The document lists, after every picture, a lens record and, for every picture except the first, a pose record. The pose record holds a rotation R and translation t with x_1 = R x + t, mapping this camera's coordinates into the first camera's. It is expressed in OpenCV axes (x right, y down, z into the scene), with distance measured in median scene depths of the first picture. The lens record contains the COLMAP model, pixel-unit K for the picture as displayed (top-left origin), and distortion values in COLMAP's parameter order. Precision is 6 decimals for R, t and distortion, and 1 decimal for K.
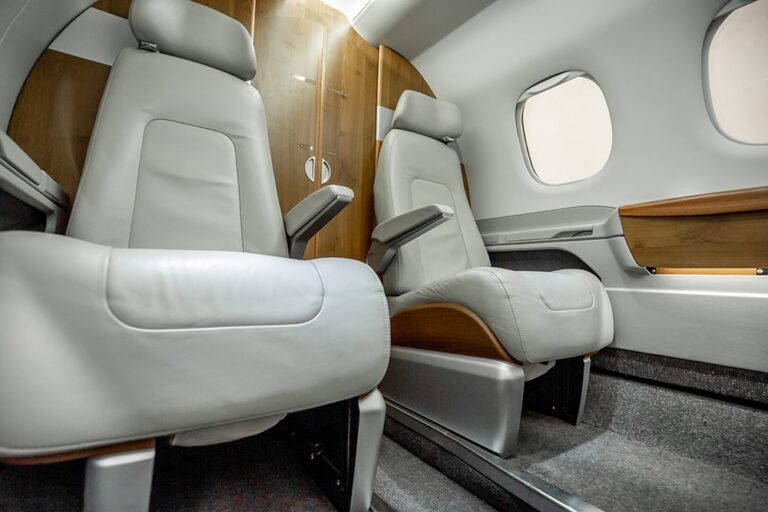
lens RADIAL K [[352.2, 0, 381.8], [0, 352.2, 264.2], [0, 0, 1]] dist [-0.030967, 0.003867]
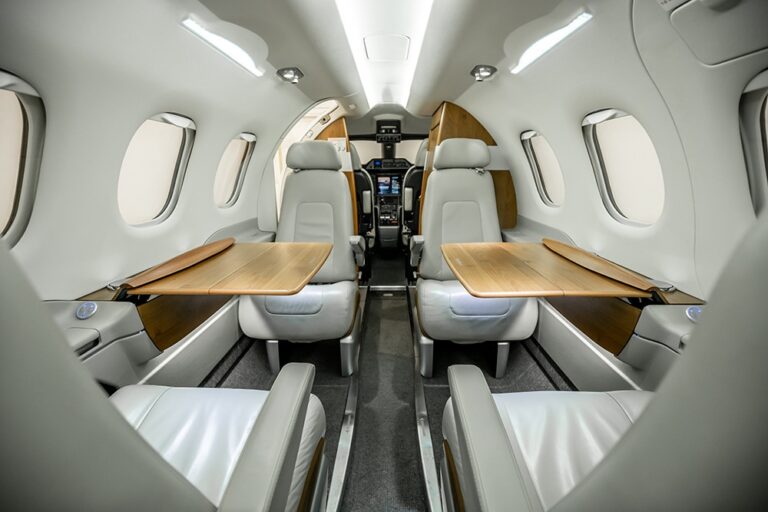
lens RADIAL K [[352.2, 0, 386.6], [0, 352.2, 259.6], [0, 0, 1]] dist [-0.030967, 0.003867]
pose [[0.822374, 0.108714, -0.558464, 0.962172], [0.045708, 0.965777, 0.255313, -0.515985], [0.567108, -0.235489, 0.789261, -0.484651]]
